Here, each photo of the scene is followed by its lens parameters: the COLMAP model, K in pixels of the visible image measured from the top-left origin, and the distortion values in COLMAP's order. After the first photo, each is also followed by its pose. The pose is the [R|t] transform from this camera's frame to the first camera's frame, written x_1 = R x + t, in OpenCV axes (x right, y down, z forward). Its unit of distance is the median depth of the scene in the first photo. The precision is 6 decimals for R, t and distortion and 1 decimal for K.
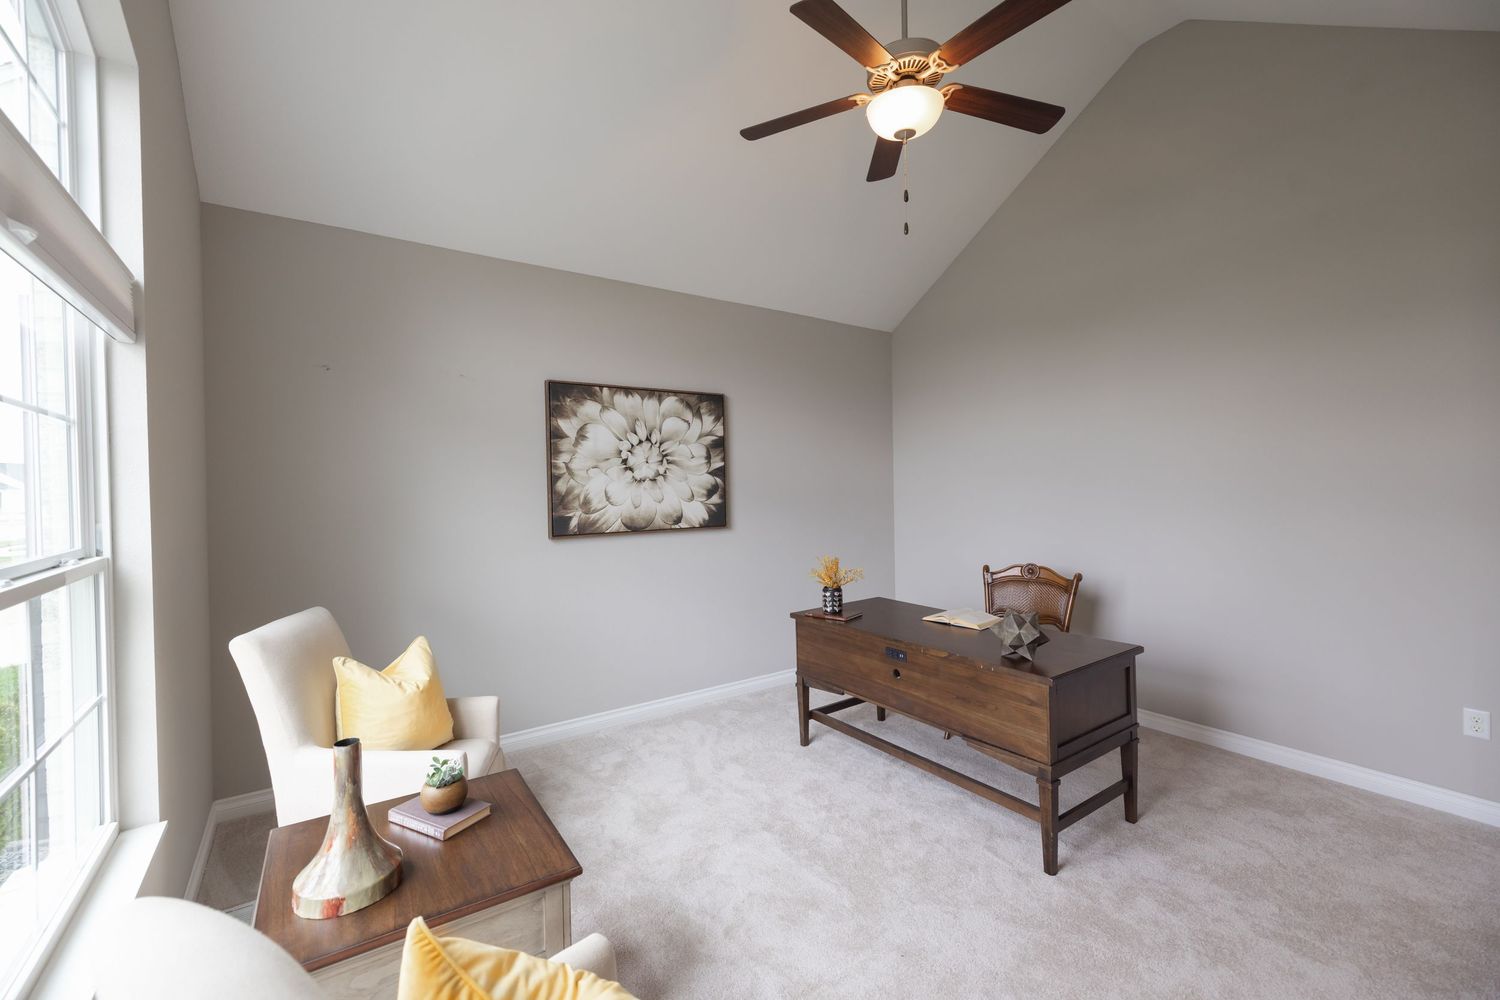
lens RADIAL K [[635.4, 0, 745.4], [0, 635.4, 491.0], [0, 0, 1]] dist [0.004018, 0.000237]
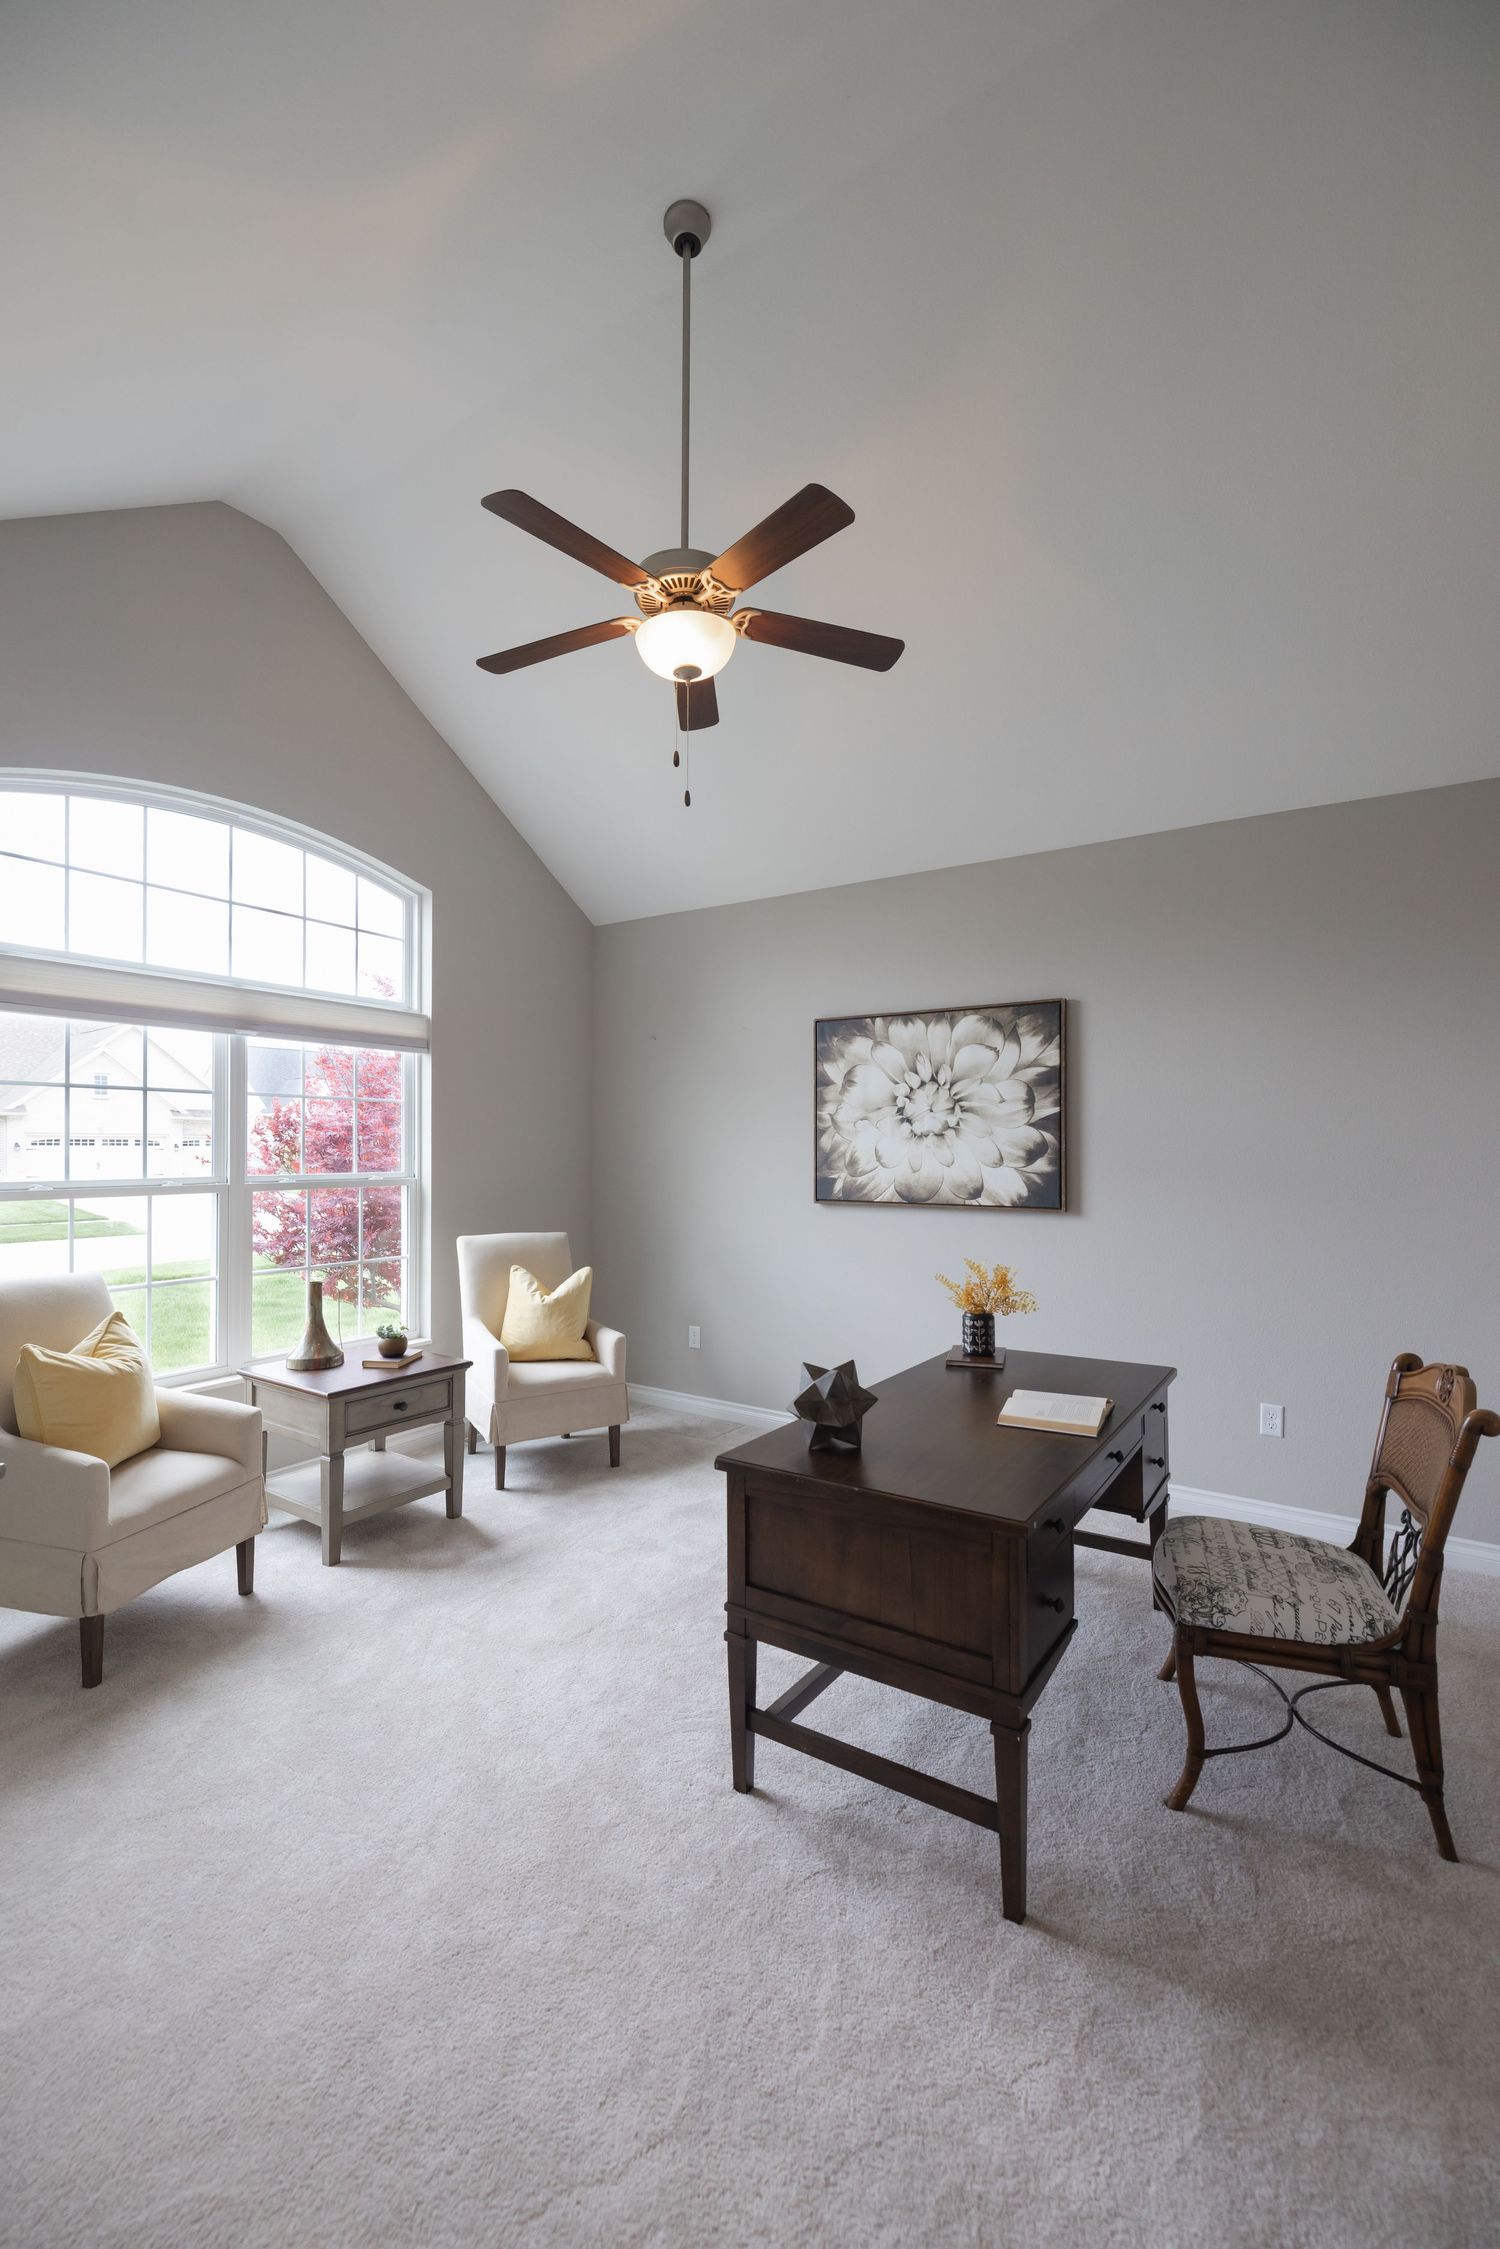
lens RADIAL K [[952.7, 0, 744.7], [0, 952.7, 1136.9], [0, 0, 1]] dist [0.004018, 0.000237]
pose [[0.363584, 0.006594, -0.931538, 0.791844], [-0.016887, 0.999857, 0.000486, -0.012158], [0.931408, 0.015555, 0.363643, 0.403346]]
